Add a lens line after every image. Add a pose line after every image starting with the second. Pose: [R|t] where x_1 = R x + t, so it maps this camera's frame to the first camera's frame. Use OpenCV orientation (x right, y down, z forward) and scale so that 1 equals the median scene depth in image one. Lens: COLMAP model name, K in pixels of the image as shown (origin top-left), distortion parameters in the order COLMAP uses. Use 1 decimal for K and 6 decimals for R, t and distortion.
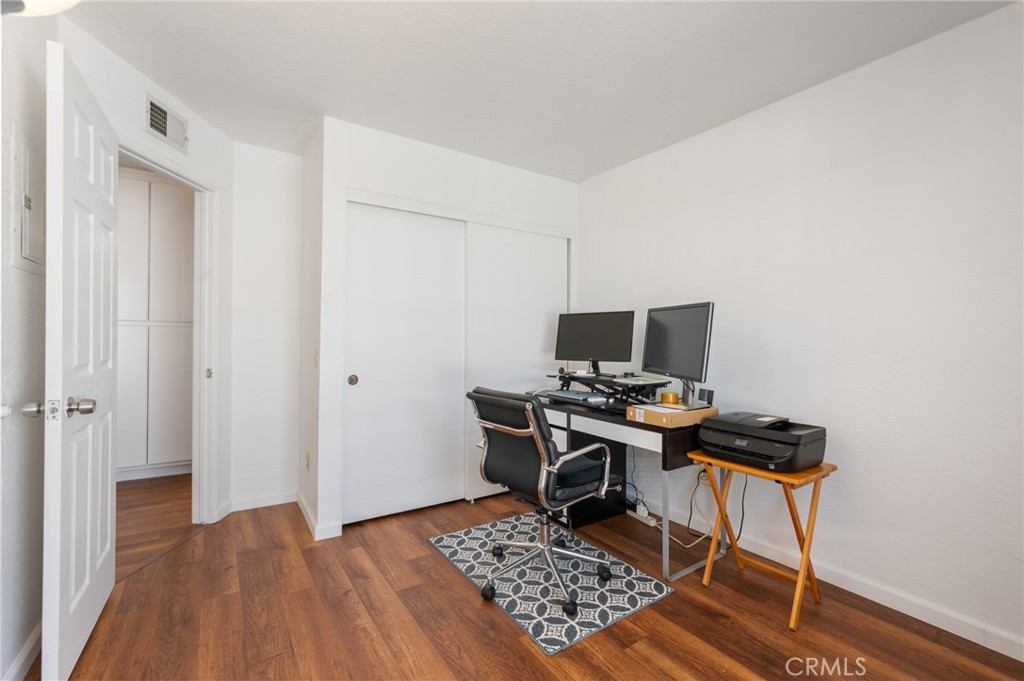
lens RADIAL K [[442.4, 0, 516.2], [0, 442.4, 340.0], [0, 0, 1]] dist [-0.003455, -0.000307]
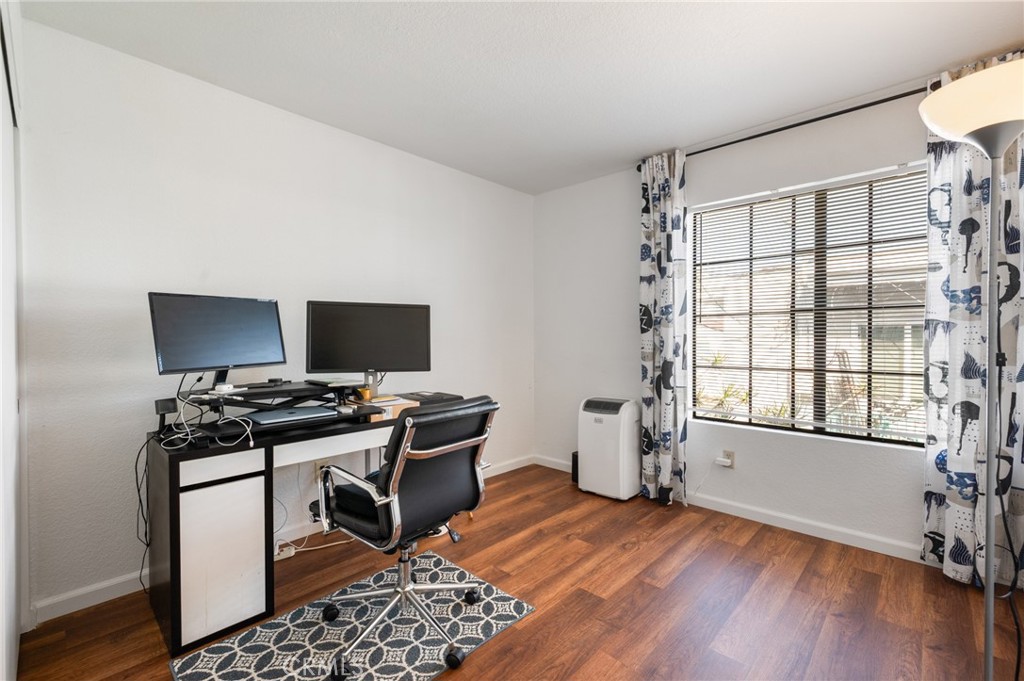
lens RADIAL K [[442.4, 0, 516.2], [0, 442.4, 340.0], [0, 0, 1]] dist [-0.003455, -0.000307]
pose [[-0.218188, -0.019810, 0.975706, -0.821234], [0.001216, 0.999788, 0.020571, -0.014065], [-0.975906, 0.005675, -0.218118, 1.029601]]
